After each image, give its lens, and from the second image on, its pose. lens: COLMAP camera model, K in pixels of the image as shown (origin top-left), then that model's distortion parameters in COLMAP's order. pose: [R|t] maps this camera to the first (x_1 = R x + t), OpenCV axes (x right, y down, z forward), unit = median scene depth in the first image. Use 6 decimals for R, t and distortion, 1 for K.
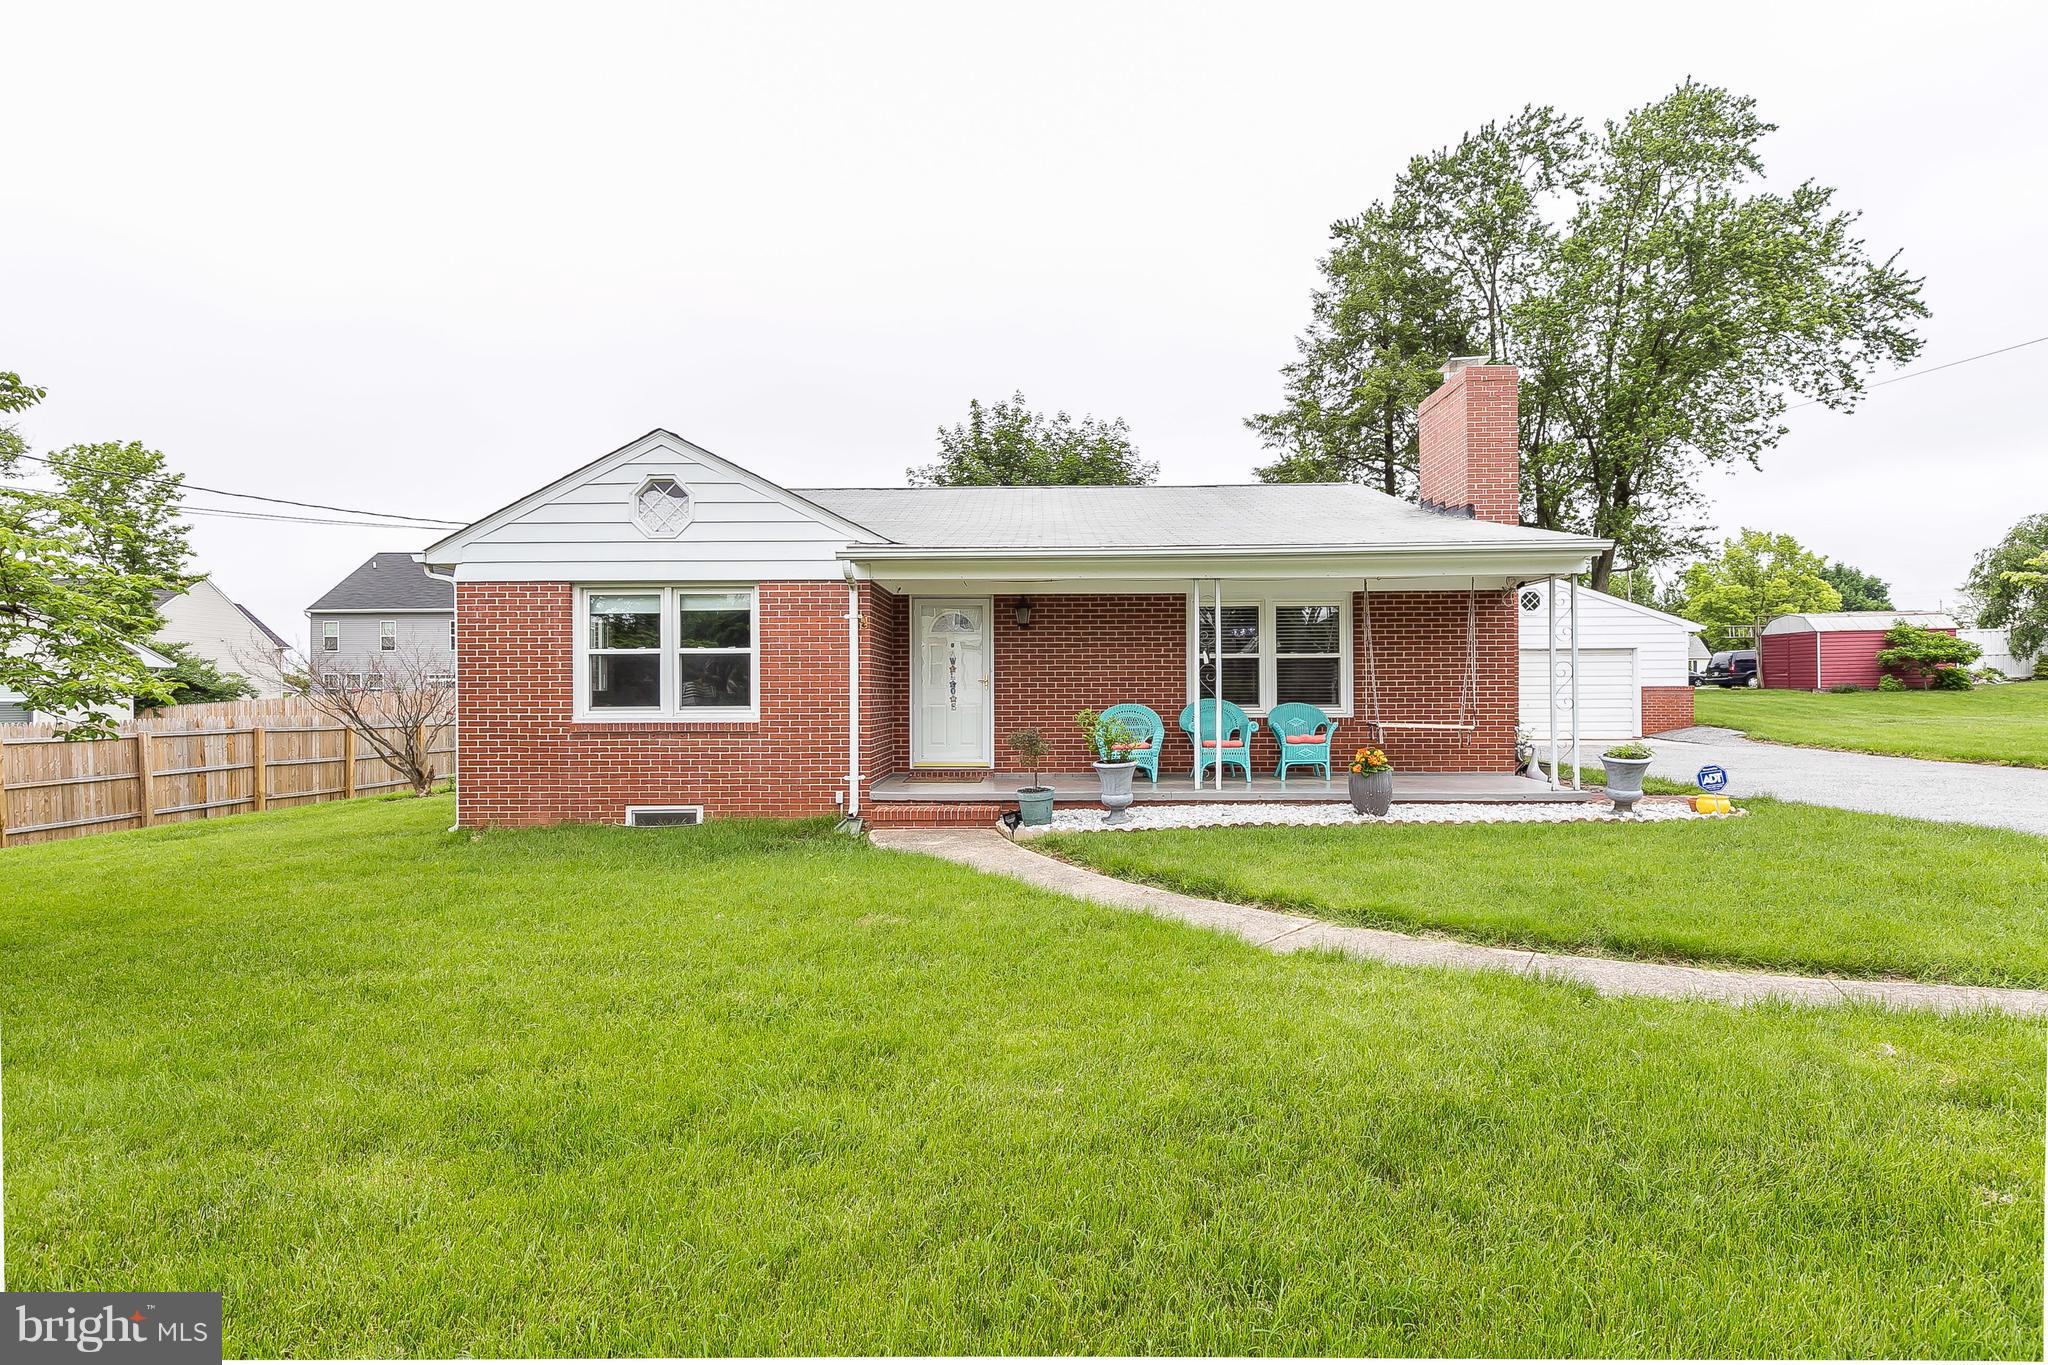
lens RADIAL K [[914.3, 0, 1022.6], [0, 914.3, 671.7], [0, 0, 1]] dist [0.026977, -0.021039]
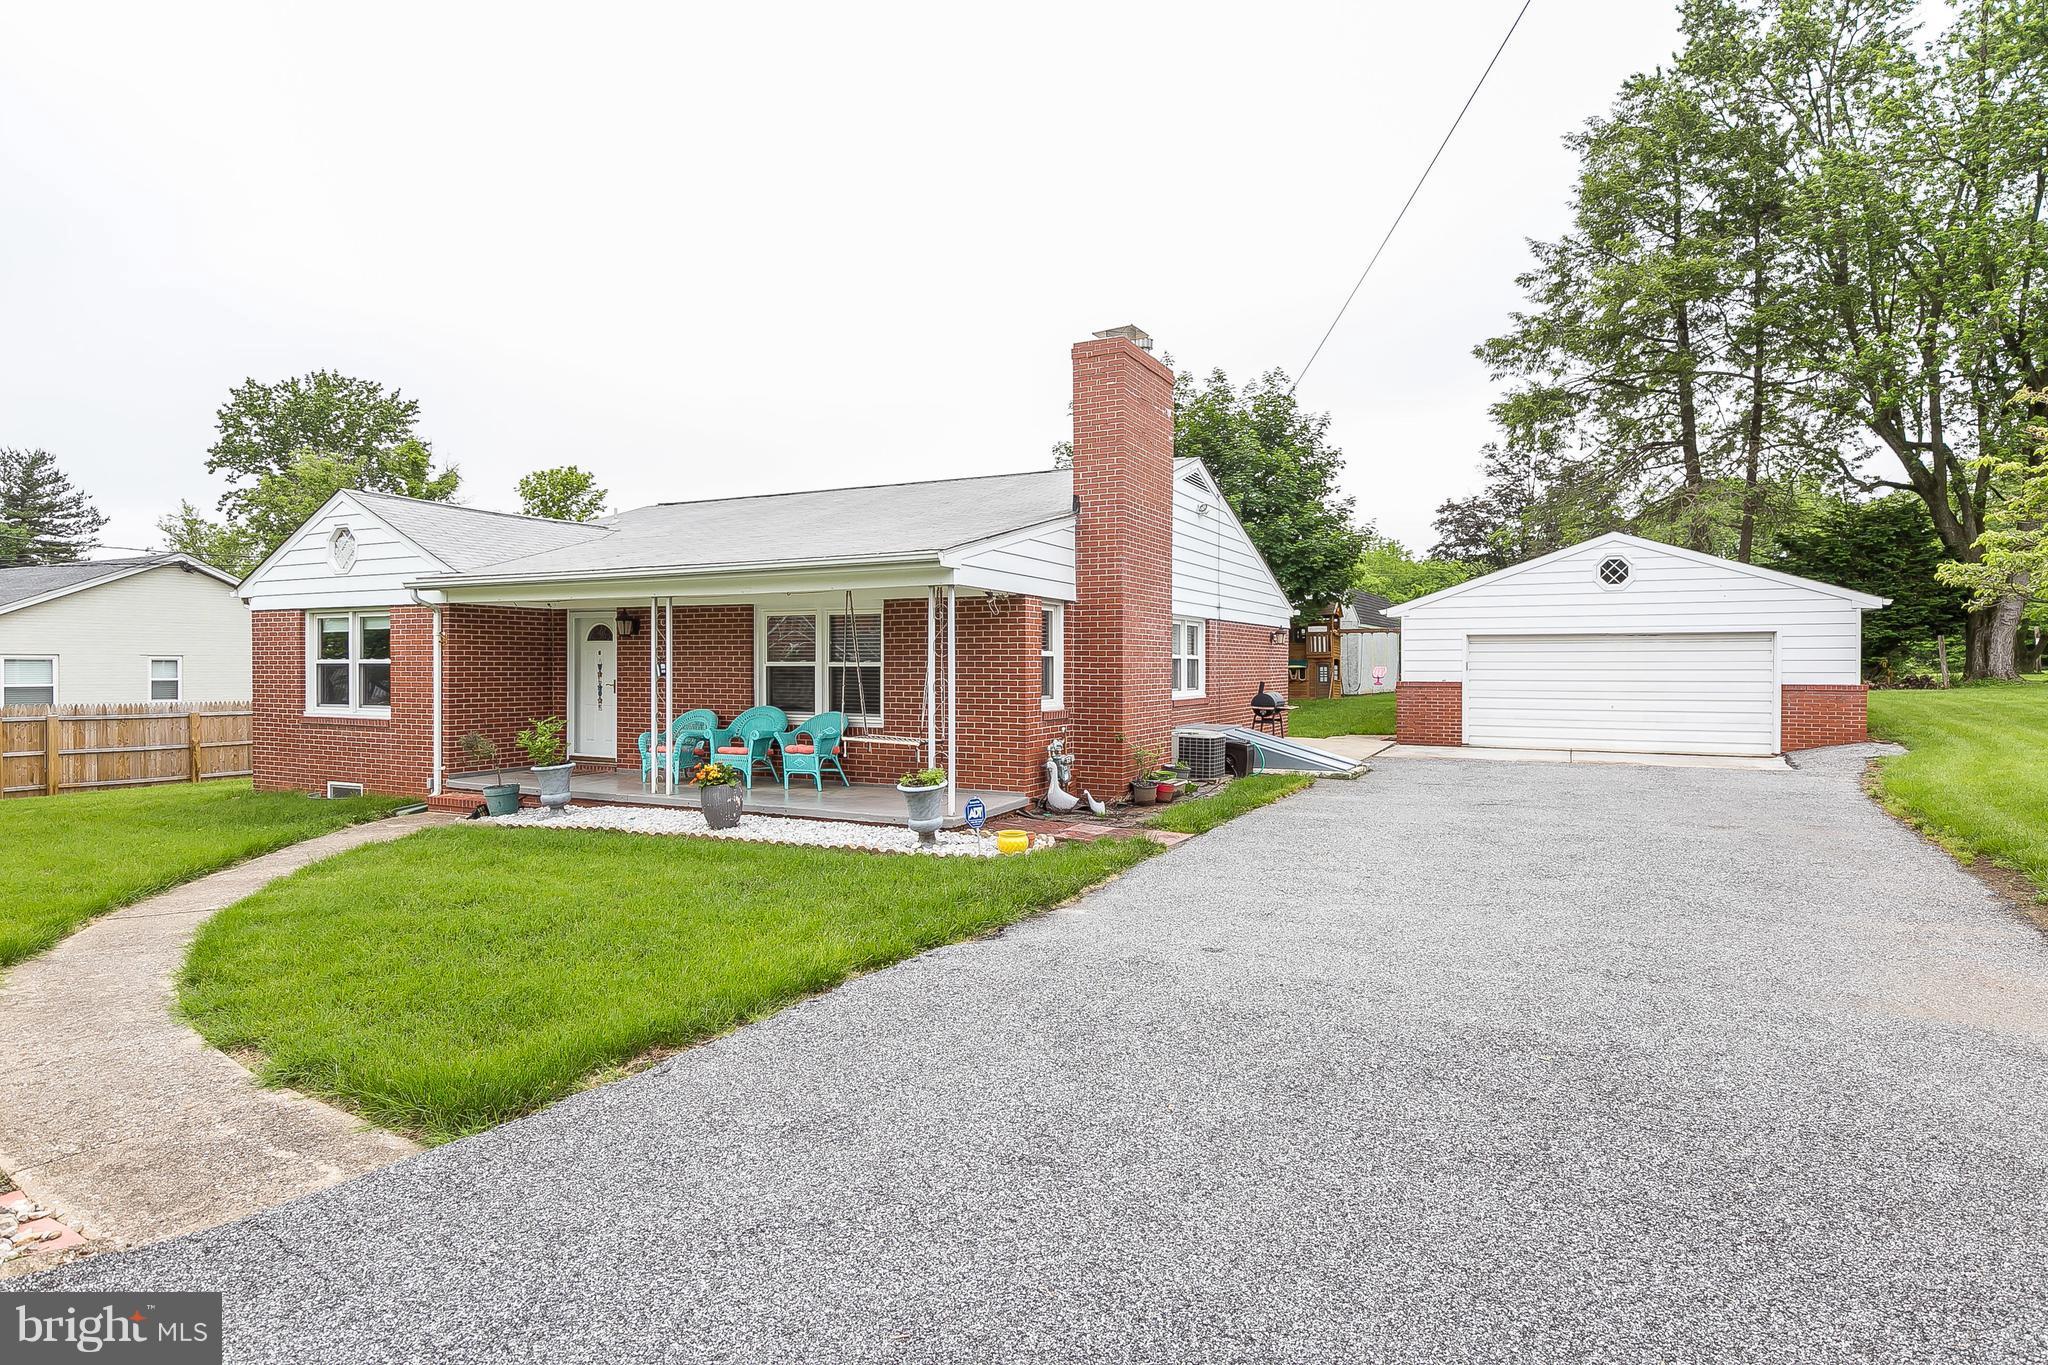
lens RADIAL K [[1014.7, 0, 1116.1], [0, 1014.7, 641.1], [0, 0, 1]] dist [0.011822, 0.000090]
pose [[0.916501, -0.003552, -0.400016, 1.151892], [0.004251, 0.999991, 0.000859, -0.047736], [0.400009, -0.002488, 0.916508, 0.122980]]
